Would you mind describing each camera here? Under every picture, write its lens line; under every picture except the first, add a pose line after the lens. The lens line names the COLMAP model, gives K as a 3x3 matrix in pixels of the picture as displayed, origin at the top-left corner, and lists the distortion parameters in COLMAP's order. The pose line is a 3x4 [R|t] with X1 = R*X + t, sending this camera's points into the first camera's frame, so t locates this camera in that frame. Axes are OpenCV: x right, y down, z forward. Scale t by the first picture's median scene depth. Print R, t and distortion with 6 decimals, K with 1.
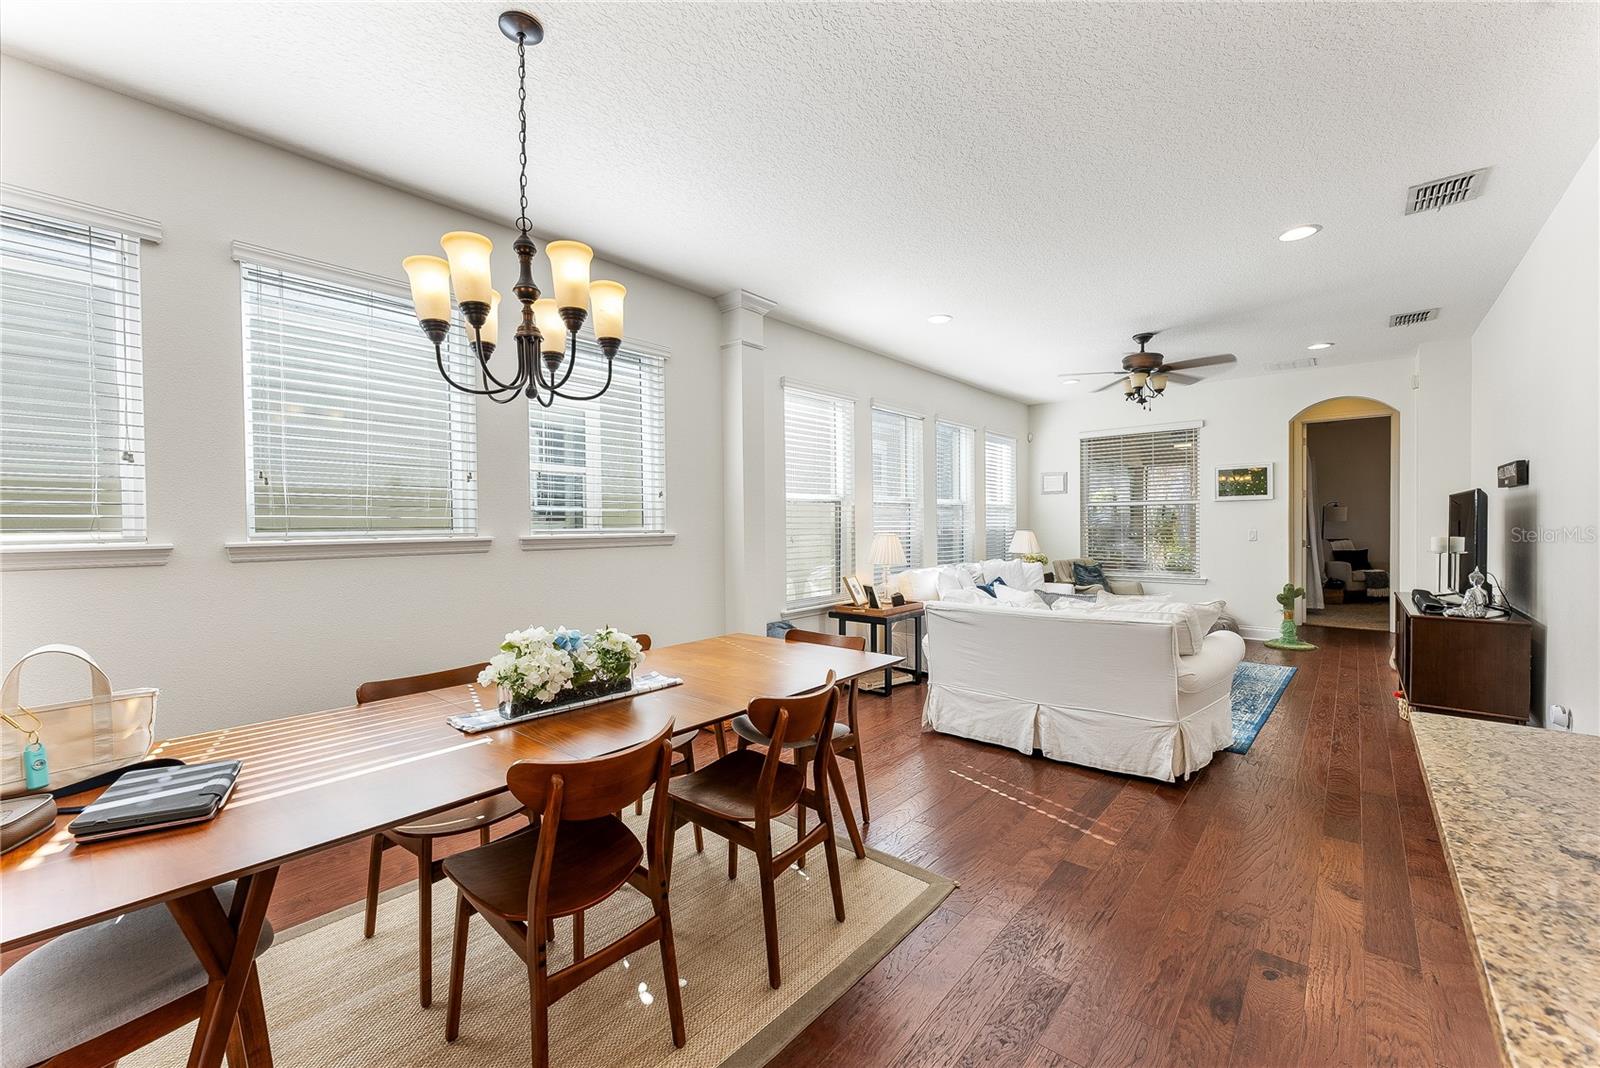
lens RADIAL K [[647.2, 0, 800.0], [0, 647.2, 534.0], [0, 0, 1]] dist [-0.001786, -0.000205]
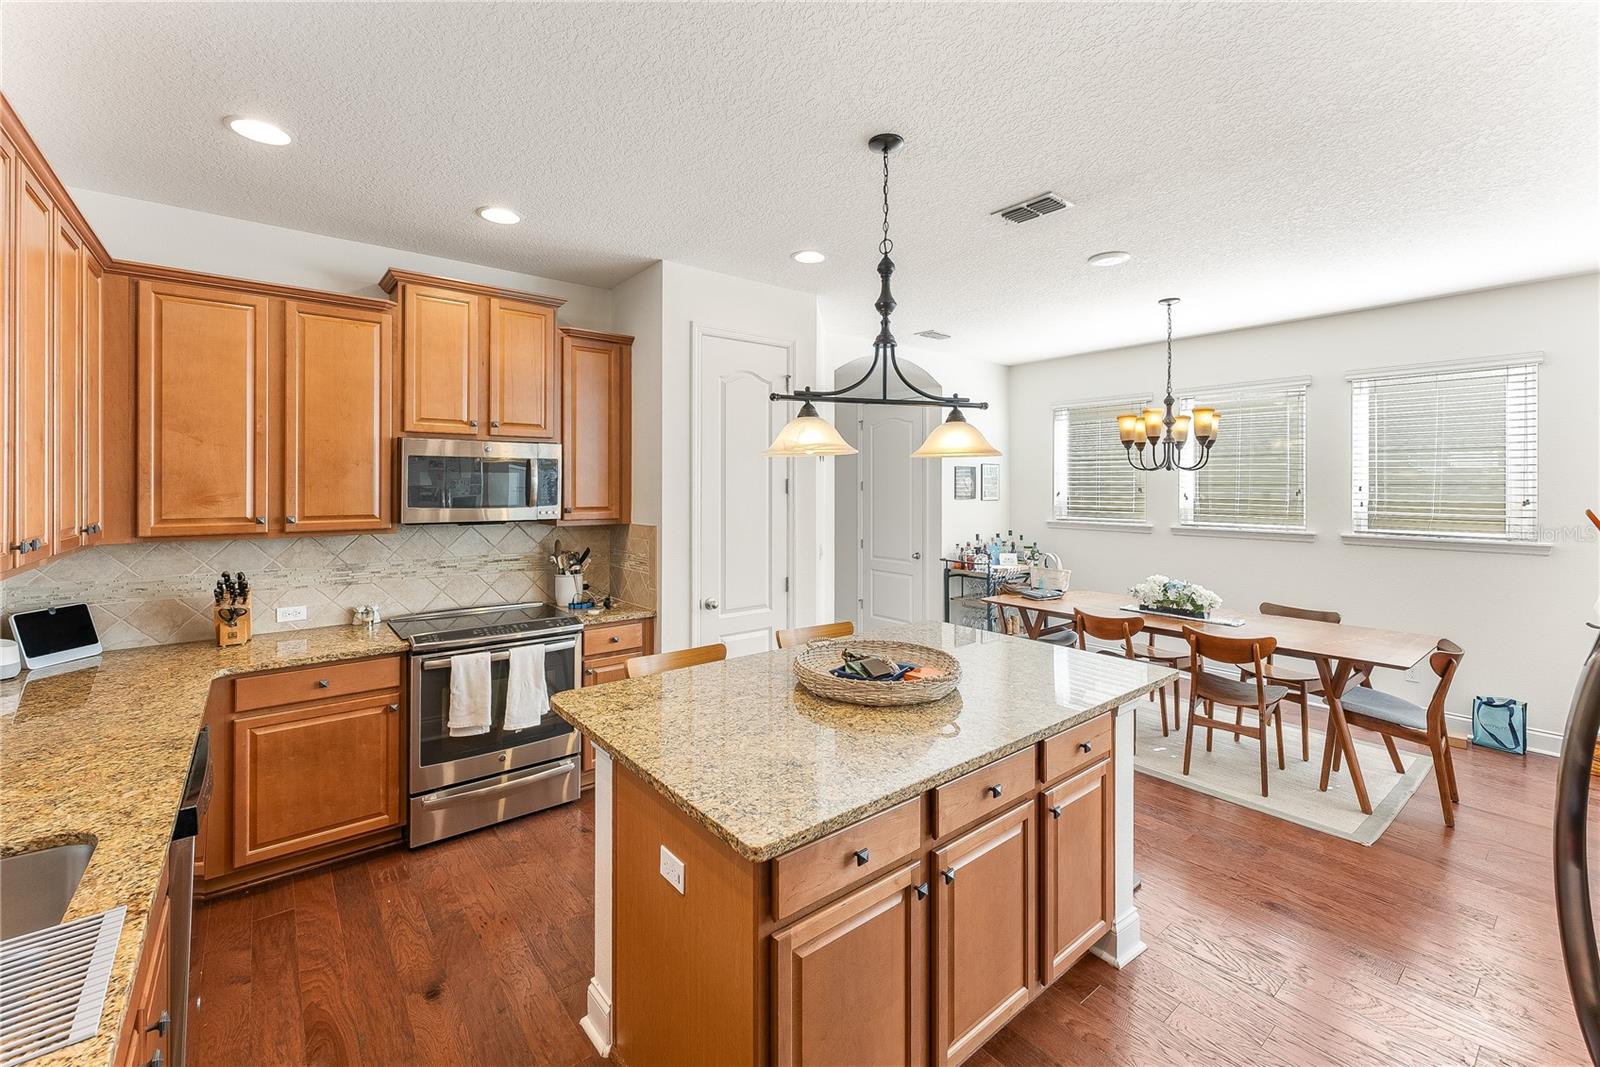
lens RADIAL K [[666.3, 0, 795.8], [0, 666.3, 484.7], [0, 0, 1]] dist [-0.000081, 0.000021]
pose [[-0.186091, 0.006604, -0.982510, 0.972675], [-0.014227, 0.999854, 0.009416, -0.081244], [0.982429, 0.015730, -0.185970, 0.092079]]
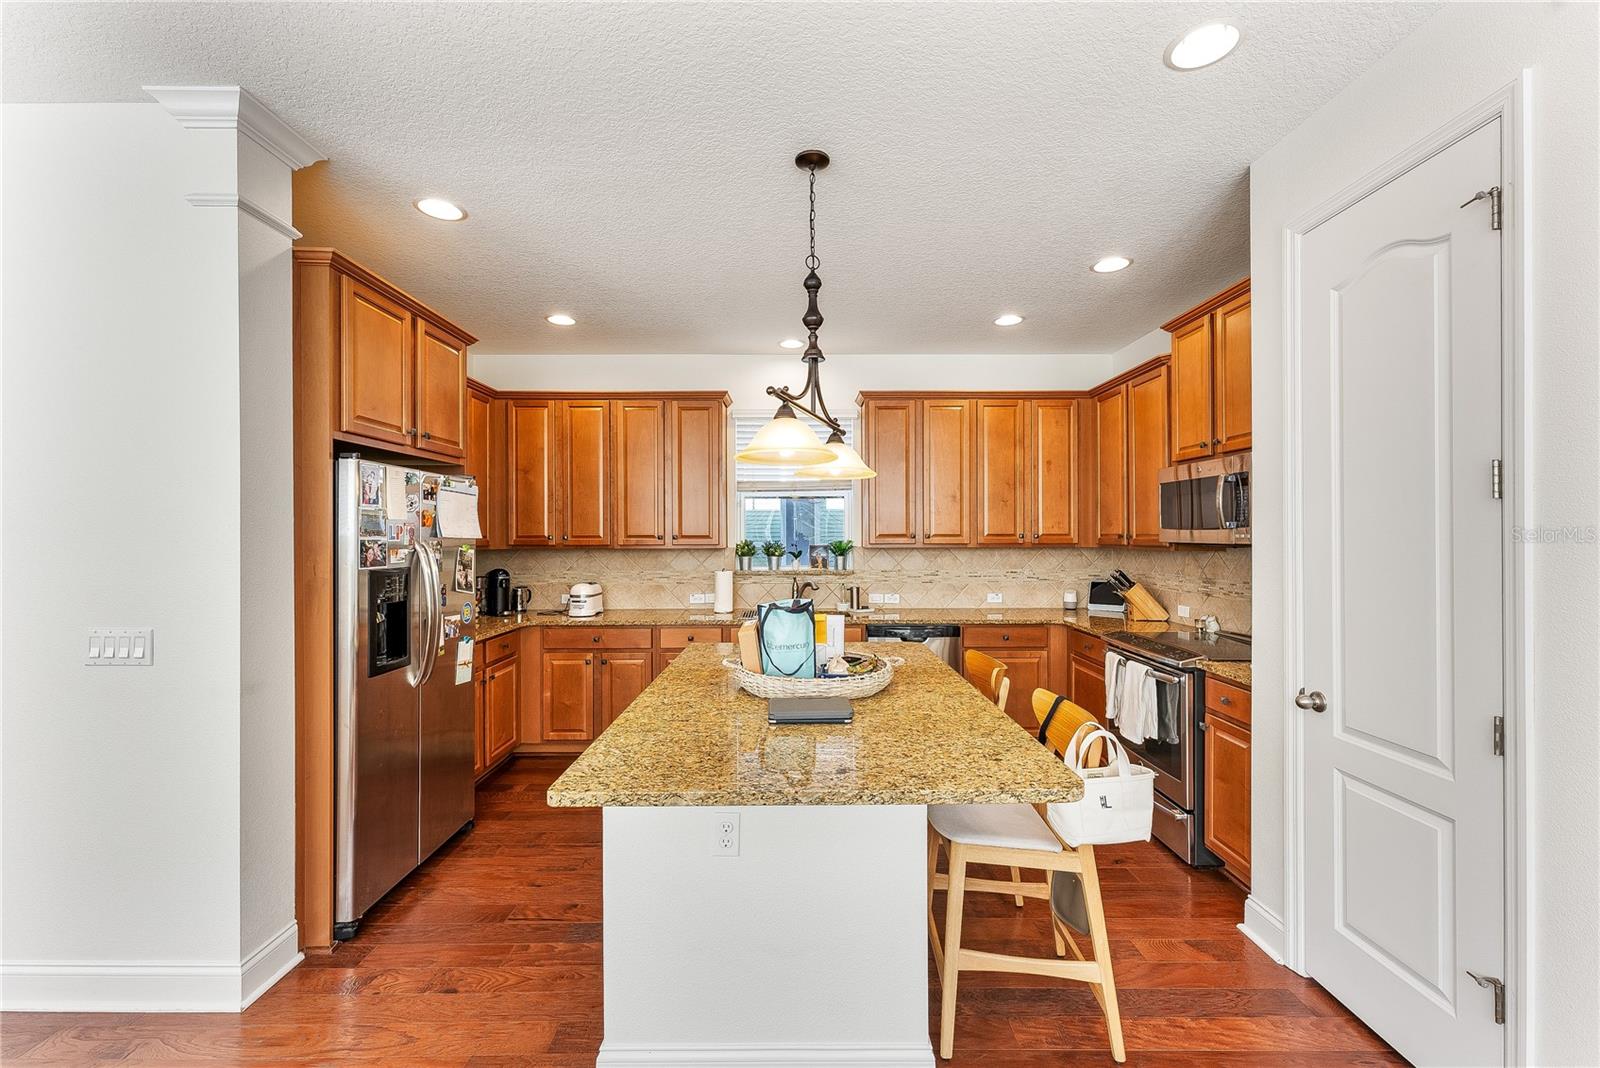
lens RADIAL K [[647.2, 0, 800.0], [0, 647.2, 534.0], [0, 0, 1]] dist [-0.001786, -0.000205]
pose [[-0.655475, 0.010272, 0.755147, -0.039992], [0.020490, 0.999781, 0.004186, -0.047267], [-0.754939, 0.018217, -0.655542, 0.446738]]
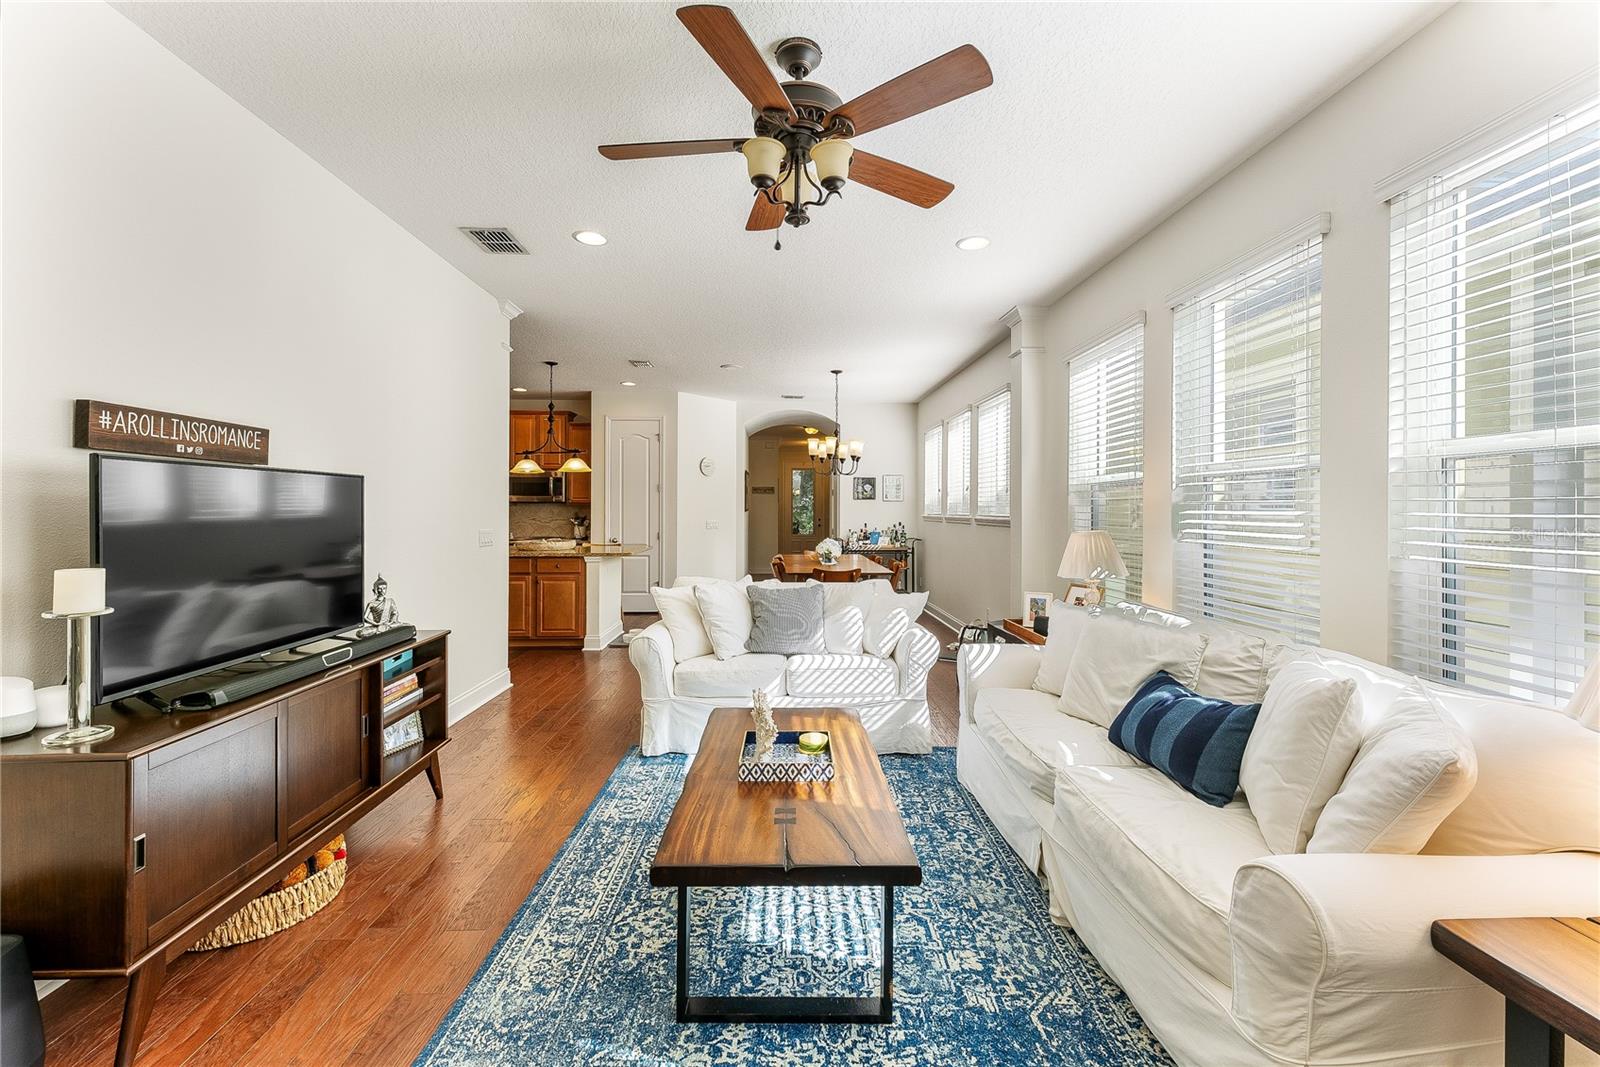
lens RADIAL K [[655.6, 0, 796.0], [0, 655.6, 514.3], [0, 0, 1]] dist [-0.001536, -0.000237]
pose [[-0.735900, 0.010366, -0.677011, 1.042259], [-0.009586, 0.999623, 0.025726, -0.042692], [0.677023, 0.025421, -0.735523, 1.692991]]
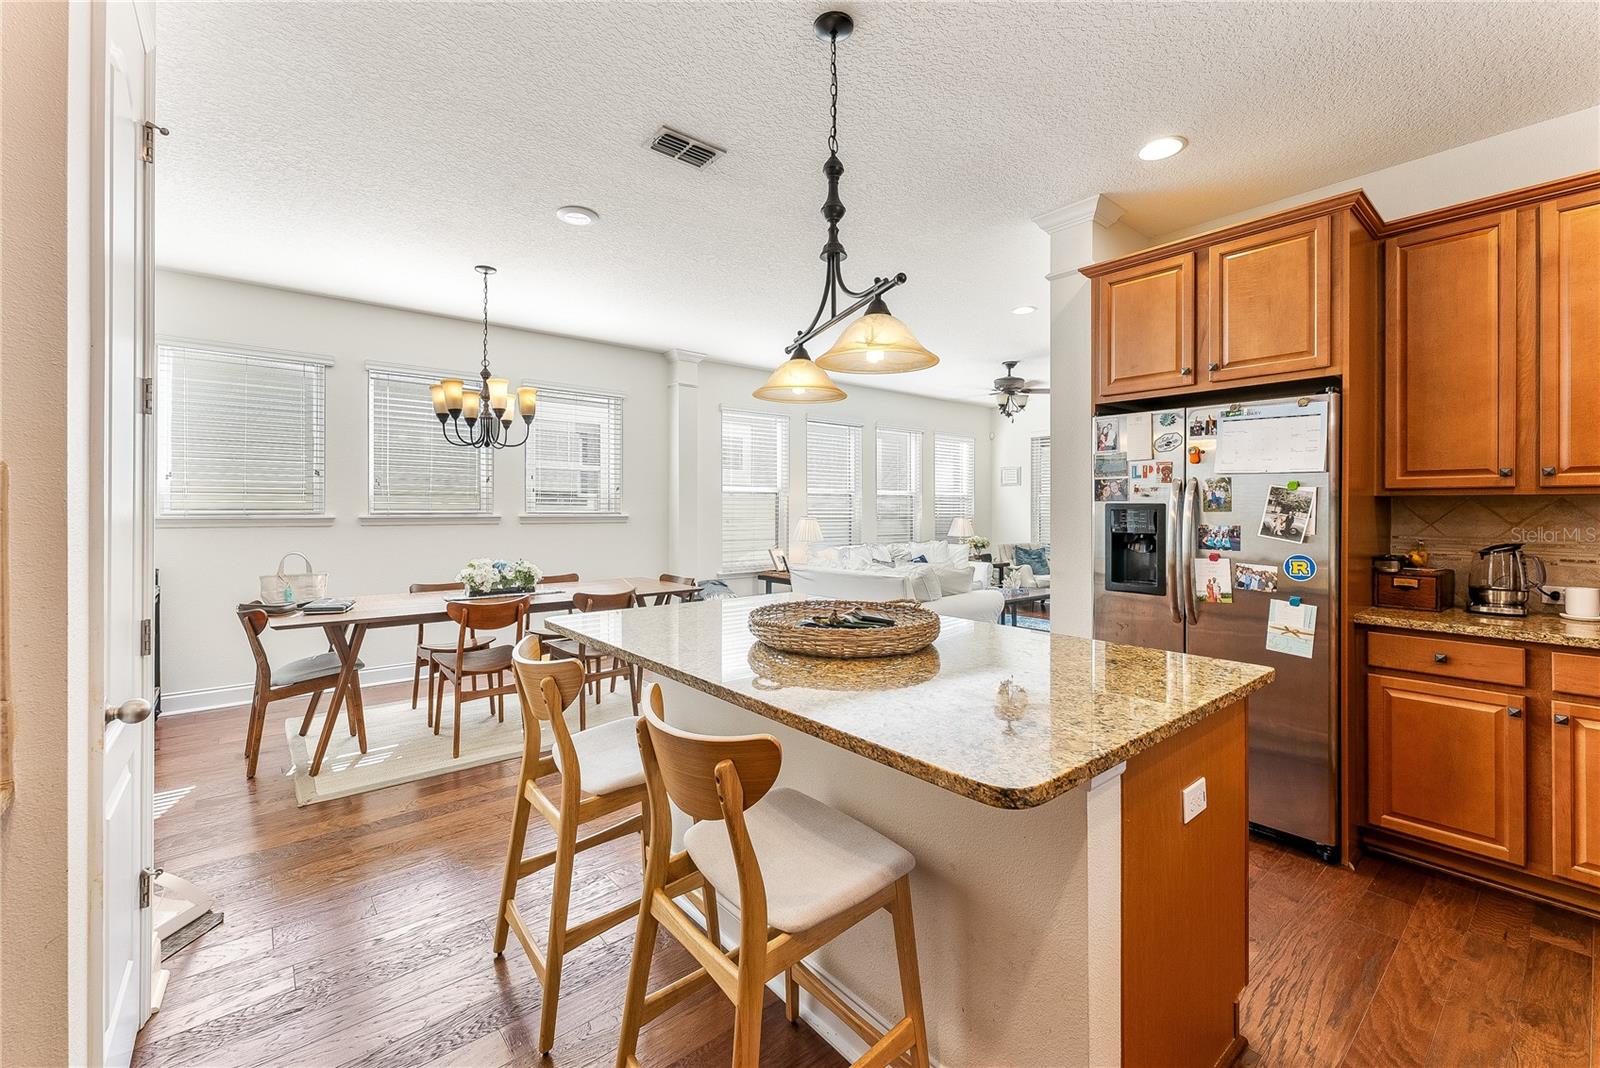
lens RADIAL K [[666.4, 0, 790.7], [0, 666.4, 510.2], [0, 0, 1]] dist [-0.000879, -0.000019]
pose [[0.984651, 0.011628, -0.174150, 0.442915], [-0.014081, 0.999818, -0.012858, 0.002584], [0.173968, 0.015113, 0.984635, -0.448235]]
